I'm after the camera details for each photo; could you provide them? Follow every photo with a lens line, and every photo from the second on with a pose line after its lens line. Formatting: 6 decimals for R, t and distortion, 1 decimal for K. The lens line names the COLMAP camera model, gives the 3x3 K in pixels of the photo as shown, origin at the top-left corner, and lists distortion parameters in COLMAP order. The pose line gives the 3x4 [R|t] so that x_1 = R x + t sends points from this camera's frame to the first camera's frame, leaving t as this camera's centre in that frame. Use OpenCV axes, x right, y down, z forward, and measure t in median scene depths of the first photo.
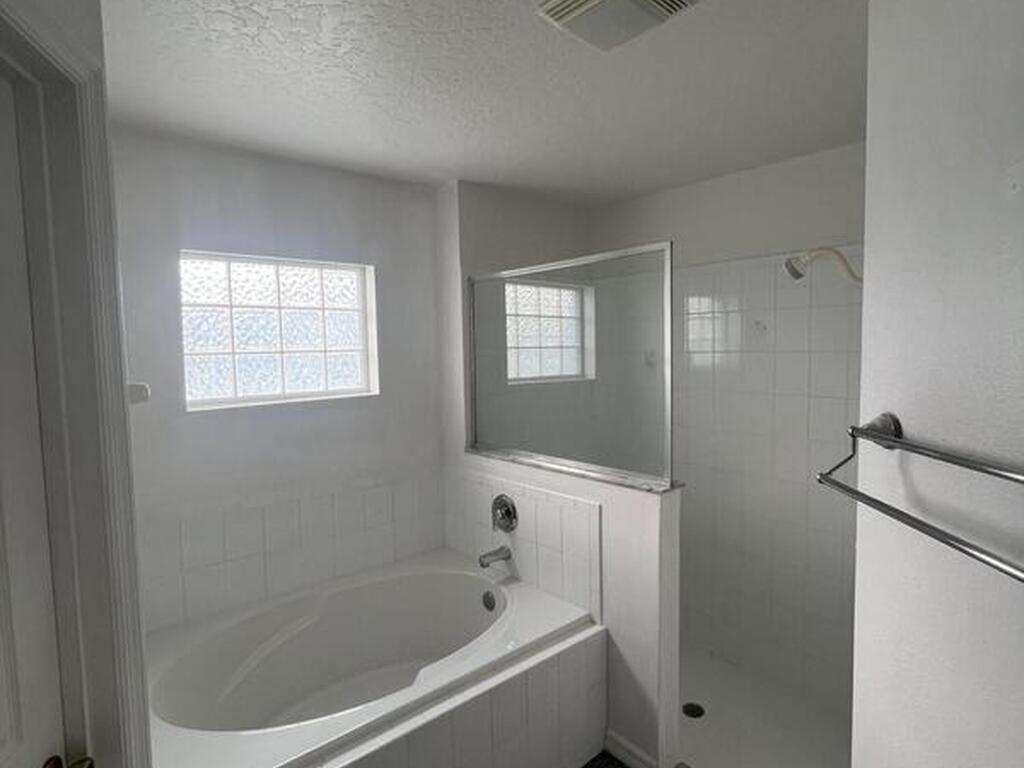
lens RADIAL K [[542.8, 0, 516.1], [0, 542.8, 378.1], [0, 0, 1]] dist [-0.013319, -0.001343]
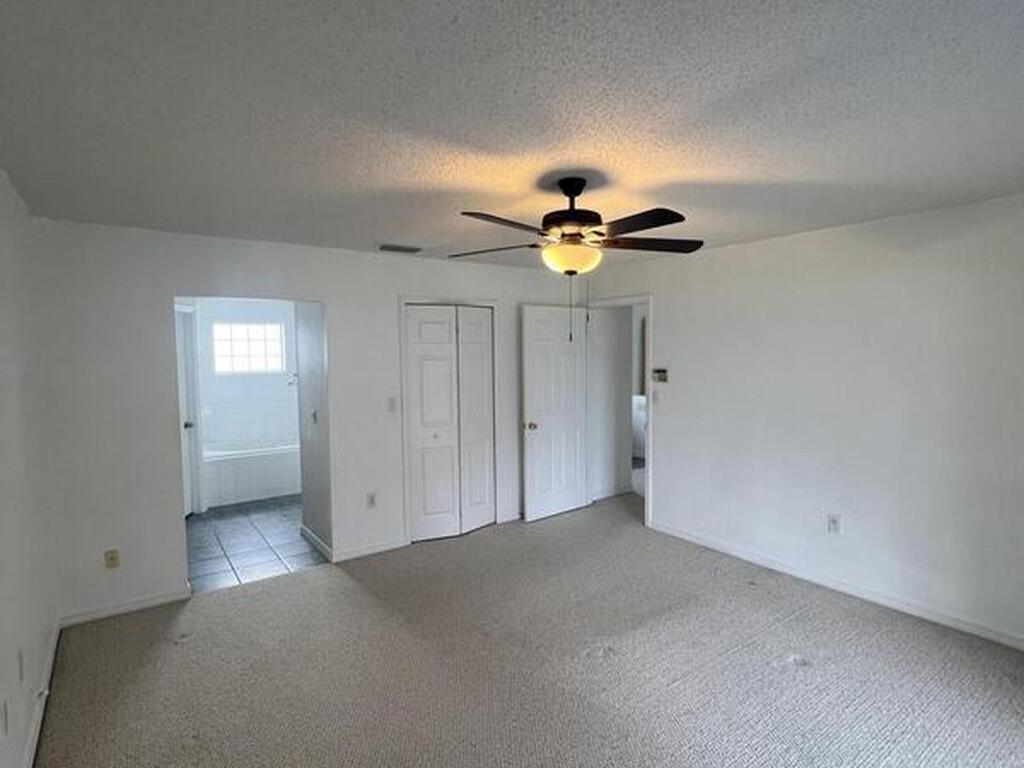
lens RADIAL K [[542.8, 0, 514.5], [0, 542.8, 386.3], [0, 0, 1]] dist [-0.013319, -0.001343]
pose [[0.995826, 0.016750, -0.089718, 1.221684], [-0.014947, 0.999673, 0.020726, 0.037984], [0.090036, -0.019298, 0.995752, -1.724409]]
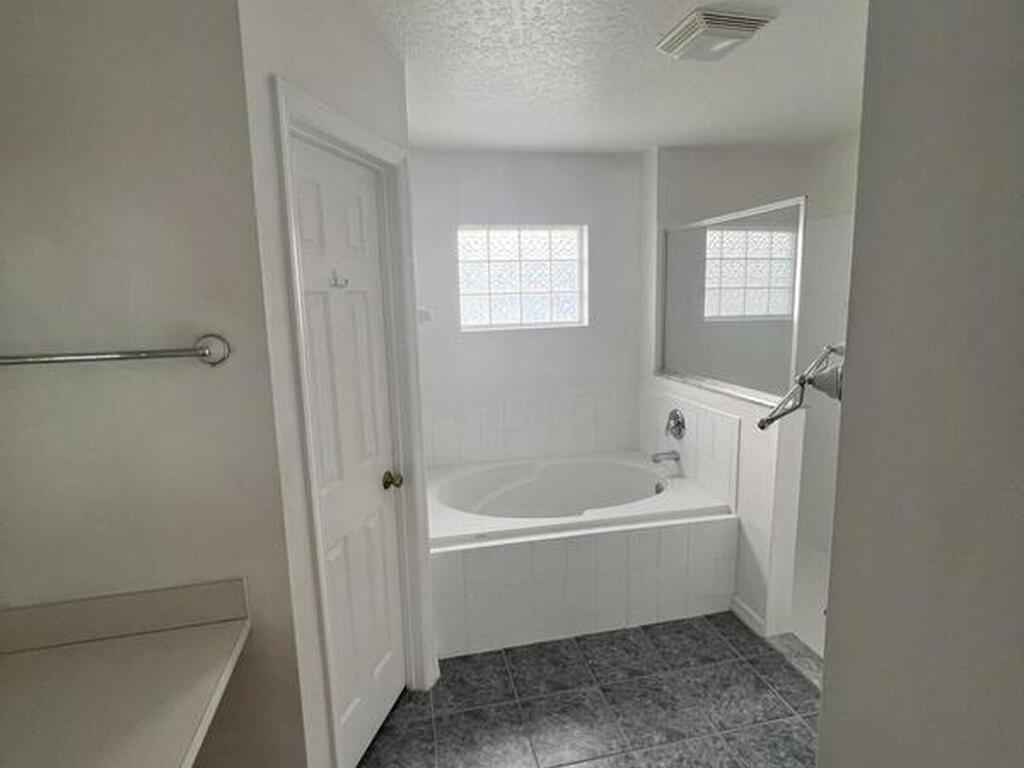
lens RADIAL K [[542.8, 0, 512.1], [0, 542.8, 386.7], [0, 0, 1]] dist [-0.013319, -0.001343]
pose [[0.873399, 0.081421, -0.480151, 0.235097], [-0.020480, 0.991194, 0.130826, 0.009123], [0.486575, -0.104430, 0.867375, -0.251756]]
